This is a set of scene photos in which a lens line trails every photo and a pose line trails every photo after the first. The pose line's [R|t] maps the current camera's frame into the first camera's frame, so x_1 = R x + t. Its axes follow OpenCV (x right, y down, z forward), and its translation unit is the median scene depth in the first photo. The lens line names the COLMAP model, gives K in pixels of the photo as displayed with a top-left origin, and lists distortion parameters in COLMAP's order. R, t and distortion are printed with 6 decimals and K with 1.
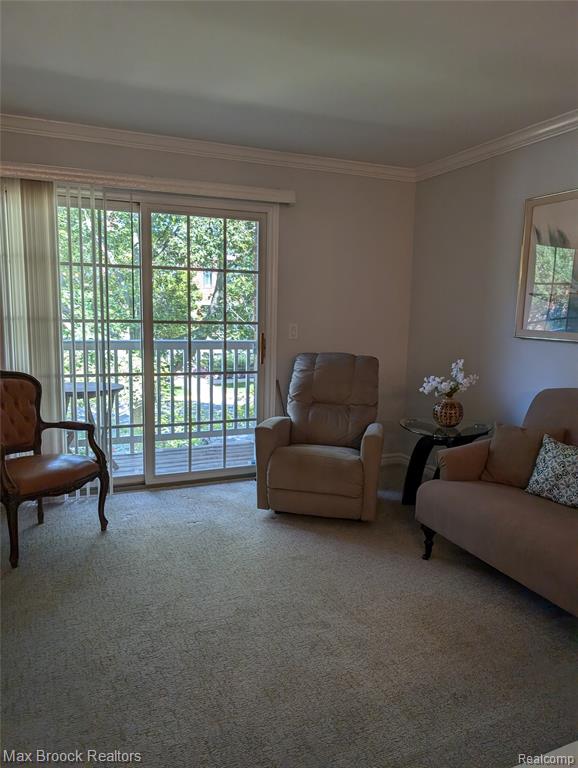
lens RADIAL K [[546.8, 0, 284.6], [0, 546.8, 391.3], [0, 0, 1]] dist [-0.025002, 0.002263]
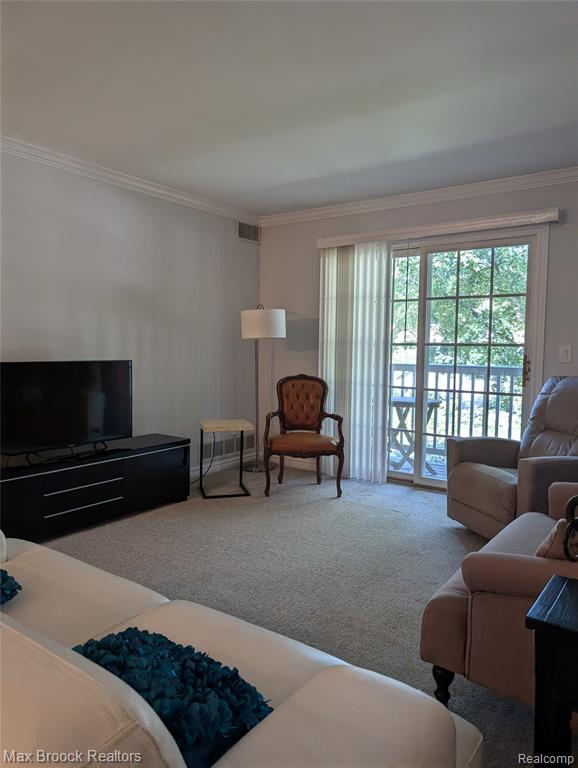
lens RADIAL K [[546.8, 0, 291.0], [0, 546.8, 377.5], [0, 0, 1]] dist [-0.025002, 0.002263]
pose [[0.520799, 0.040110, -0.852736, 0.718119], [-0.125196, 0.991684, -0.029816, 0.018665], [0.844449, 0.122287, 0.521490, 0.170307]]
